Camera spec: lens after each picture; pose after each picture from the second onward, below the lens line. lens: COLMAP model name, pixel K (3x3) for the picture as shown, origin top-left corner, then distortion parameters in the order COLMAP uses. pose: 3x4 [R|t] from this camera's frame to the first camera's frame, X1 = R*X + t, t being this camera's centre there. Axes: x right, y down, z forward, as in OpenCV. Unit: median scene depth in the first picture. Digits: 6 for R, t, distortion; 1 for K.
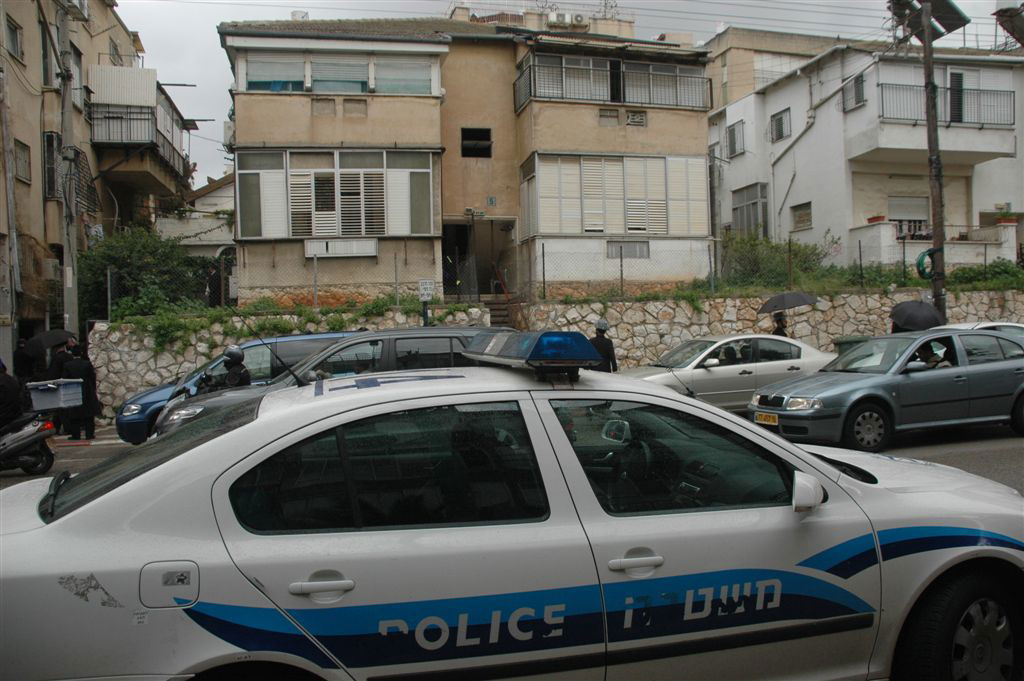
lens RADIAL K [[848.9, 0, 512.0], [0, 848.9, 340.5], [0, 0, 1]] dist [-0.109489, 0.003221]
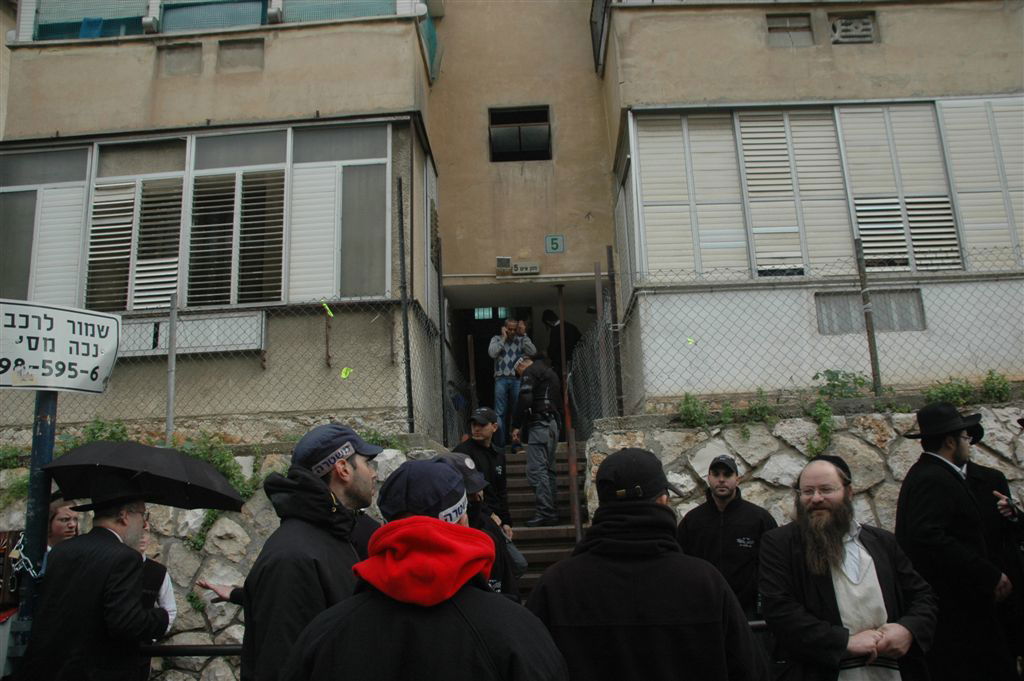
lens RADIAL K [[825.7, 0, 512.0], [0, 825.7, 340.5], [0, 0, 1]] dist [-0.166639, 0.180244]
pose [[0.967232, -0.069584, -0.244173, 0.068554], [0.010648, 0.971982, -0.234813, -0.004537], [0.253671, 0.224519, 0.940873, 0.637509]]
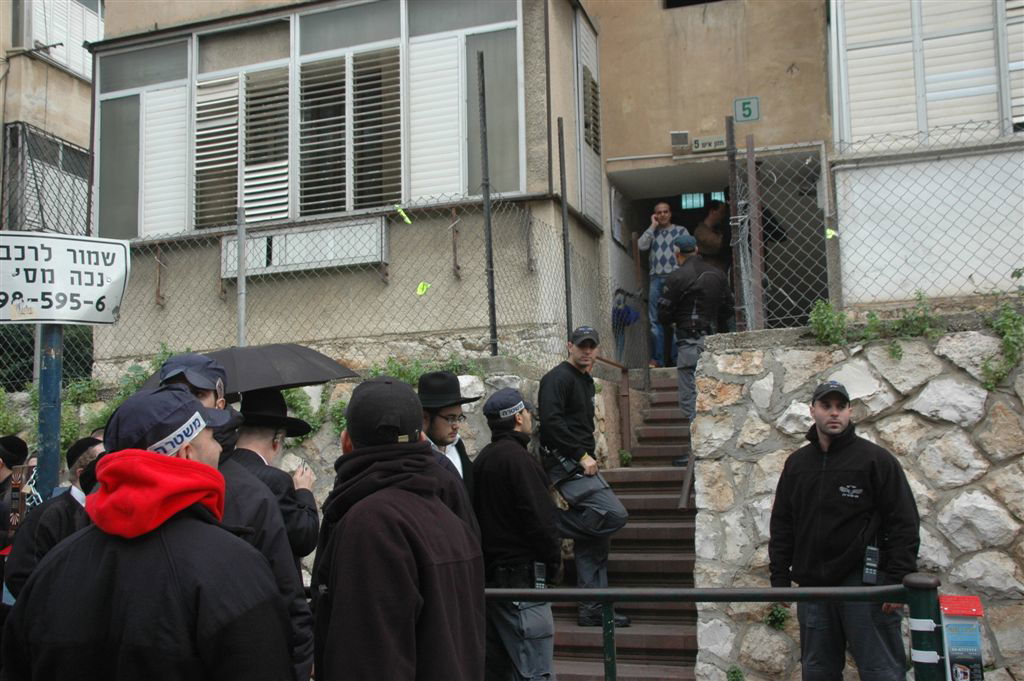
lens RADIAL K [[1029.9, 0, 512.0], [0, 1029.9, 340.5], [0, 0, 1]] dist [-0.076892, 0.241531]
pose [[0.856416, -0.061692, -0.512588, 0.123661], [-0.008903, 0.990923, -0.134137, -0.004164], [0.516210, 0.119441, 0.848092, 0.645760]]
